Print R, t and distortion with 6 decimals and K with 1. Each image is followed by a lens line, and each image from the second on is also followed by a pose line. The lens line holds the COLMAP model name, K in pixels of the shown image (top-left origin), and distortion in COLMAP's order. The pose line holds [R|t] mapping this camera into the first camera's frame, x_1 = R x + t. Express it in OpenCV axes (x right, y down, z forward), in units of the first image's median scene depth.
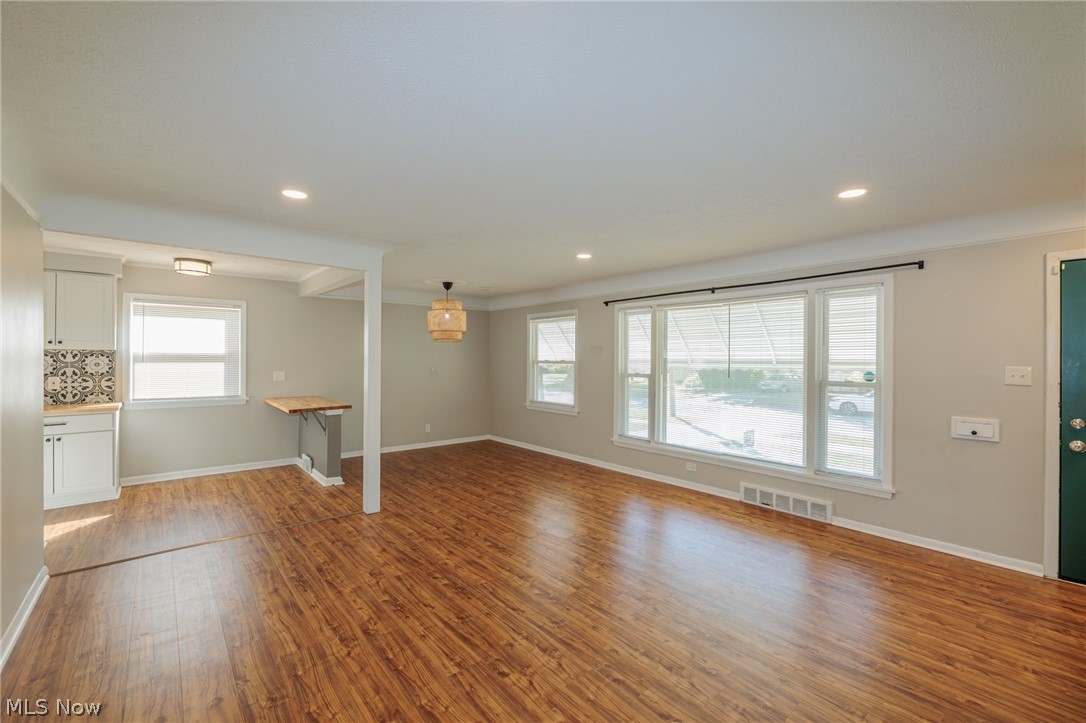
lens RADIAL K [[456.2, 0, 538.6], [0, 456.2, 355.5], [0, 0, 1]] dist [-0.001640, 0.000713]
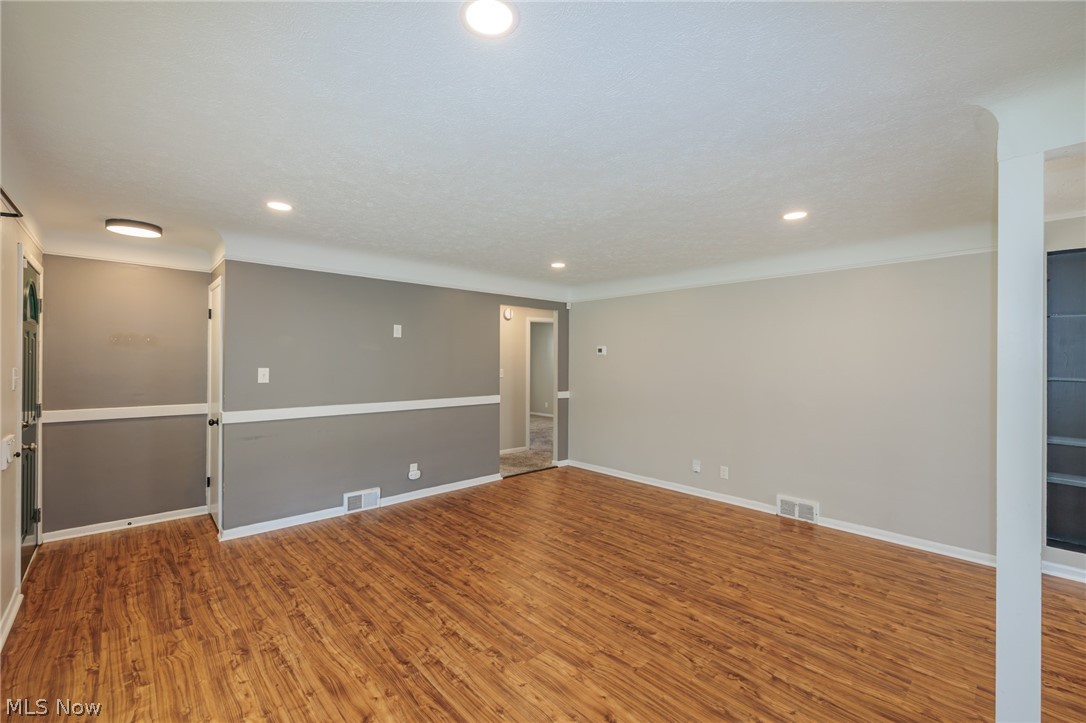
lens RADIAL K [[456.2, 0, 543.2], [0, 456.2, 365.9], [0, 0, 1]] dist [-0.001640, 0.000713]
pose [[-0.998155, -0.010200, -0.059851, 0.089546], [-0.010781, 0.999898, 0.009385, 0.001706], [0.059749, 0.010013, -0.998163, 1.439456]]
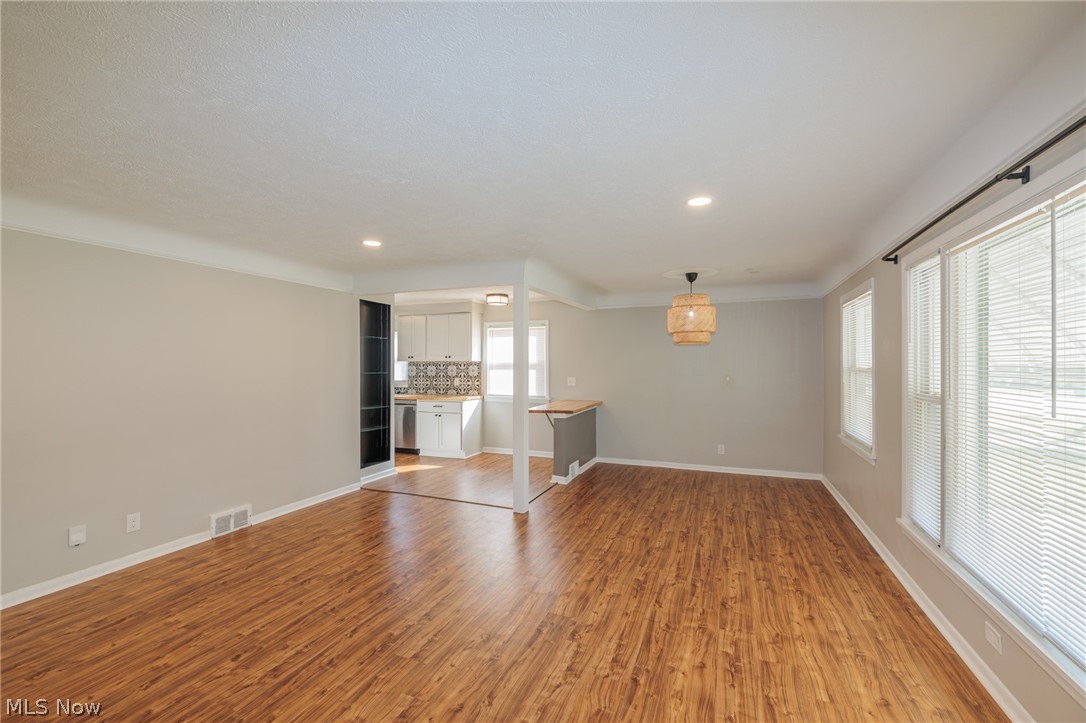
lens RADIAL K [[456.2, 0, 539.8], [0, 456.2, 366.2], [0, 0, 1]] dist [-0.001640, 0.000713]
pose [[0.465704, -0.003751, -0.884933, 0.614137], [0.009212, 0.999957, 0.000610, 0.006785], [0.884893, -0.008437, 0.465719, 0.575019]]
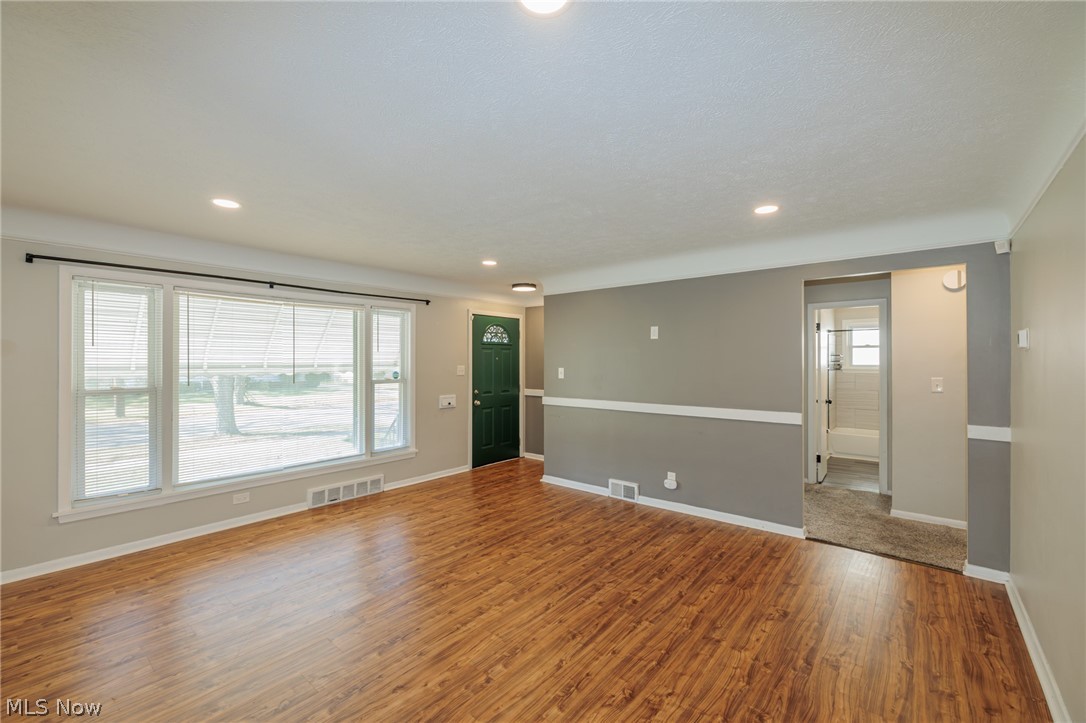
lens RADIAL K [[456.2, 0, 545.0], [0, 456.2, 365.8], [0, 0, 1]] dist [-0.001640, 0.000713]
pose [[-0.182377, -0.015972, 0.983099, -0.672279], [-0.005840, 0.999868, 0.015161, -0.005324], [-0.983211, -0.002976, -0.182446, 0.759131]]
